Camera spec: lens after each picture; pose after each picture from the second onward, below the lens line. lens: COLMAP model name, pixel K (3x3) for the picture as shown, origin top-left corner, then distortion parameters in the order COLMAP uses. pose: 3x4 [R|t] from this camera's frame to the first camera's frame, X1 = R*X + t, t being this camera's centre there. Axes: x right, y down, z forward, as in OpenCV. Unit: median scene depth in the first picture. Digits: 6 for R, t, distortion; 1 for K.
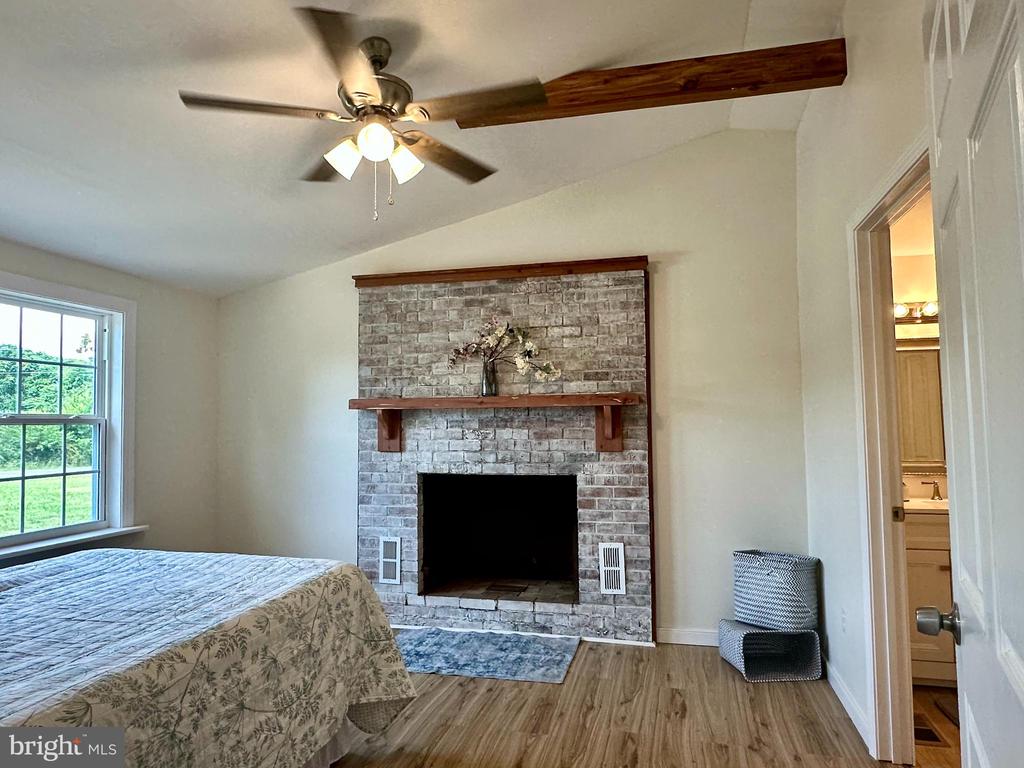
lens RADIAL K [[627.6, 0, 539.4], [0, 627.6, 388.0], [0, 0, 1]] dist [-0.001542, 0.001710]
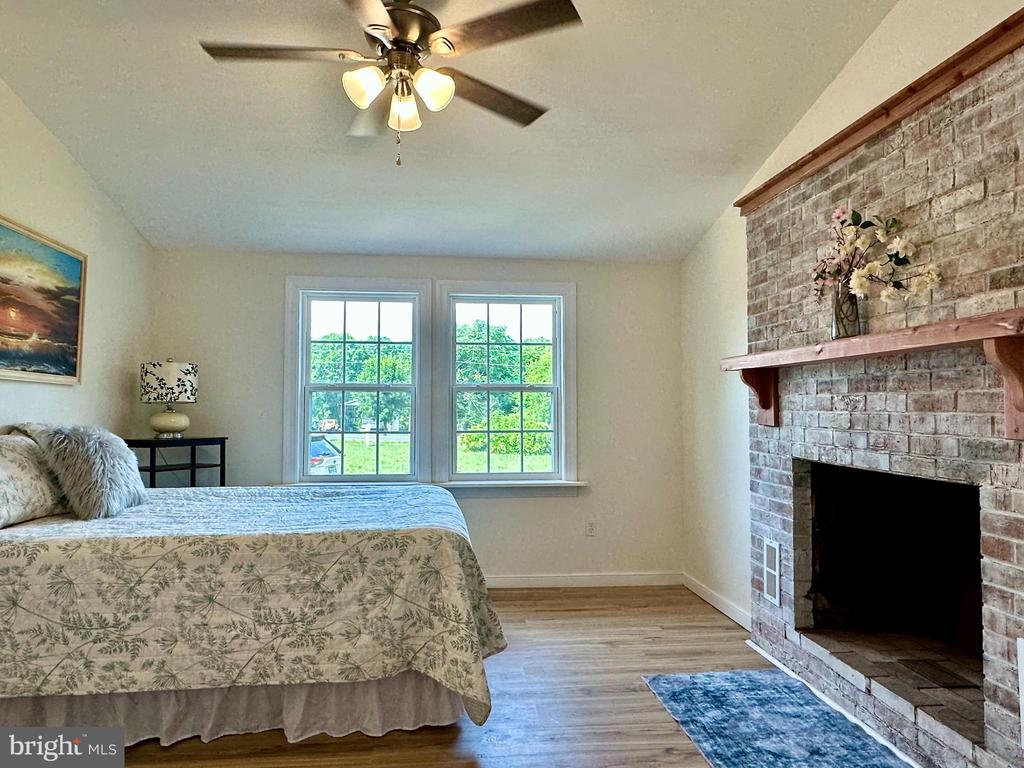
lens RADIAL K [[660.2, 0, 512.0], [0, 660.2, 384.0], [0, 0, 1]] dist [-0.001249, 0.000669]
pose [[0.321164, -0.021862, -0.946771, 0.448832], [0.051783, 0.998643, -0.005494, 0.044789], [0.945607, -0.047263, 0.321860, 0.511426]]
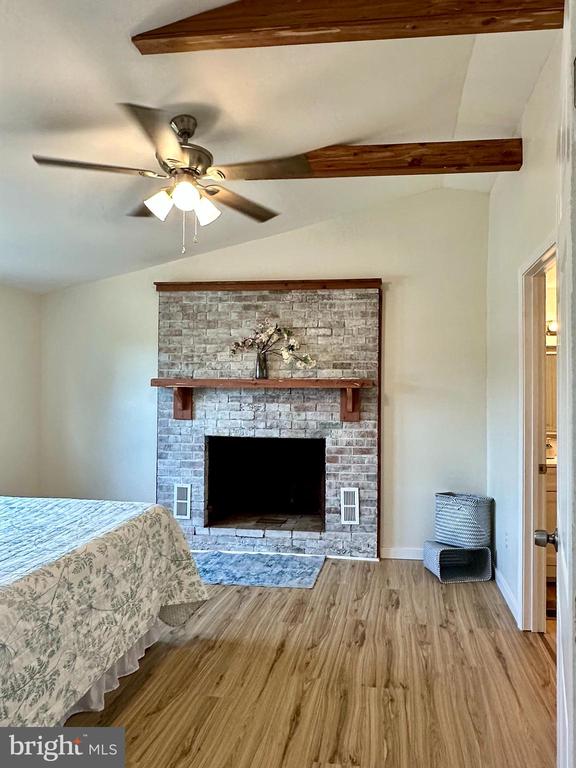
lens RADIAL K [[495.2, 0, 354.4], [0, 495.2, 385.0], [0, 0, 1]] dist [-0.001249, 0.000669]
pose [[0.992230, 0.020136, 0.122774, -0.013399], [-0.025388, 0.998821, 0.041367, -0.023674], [-0.121796, -0.044163, 0.991572, -0.069324]]
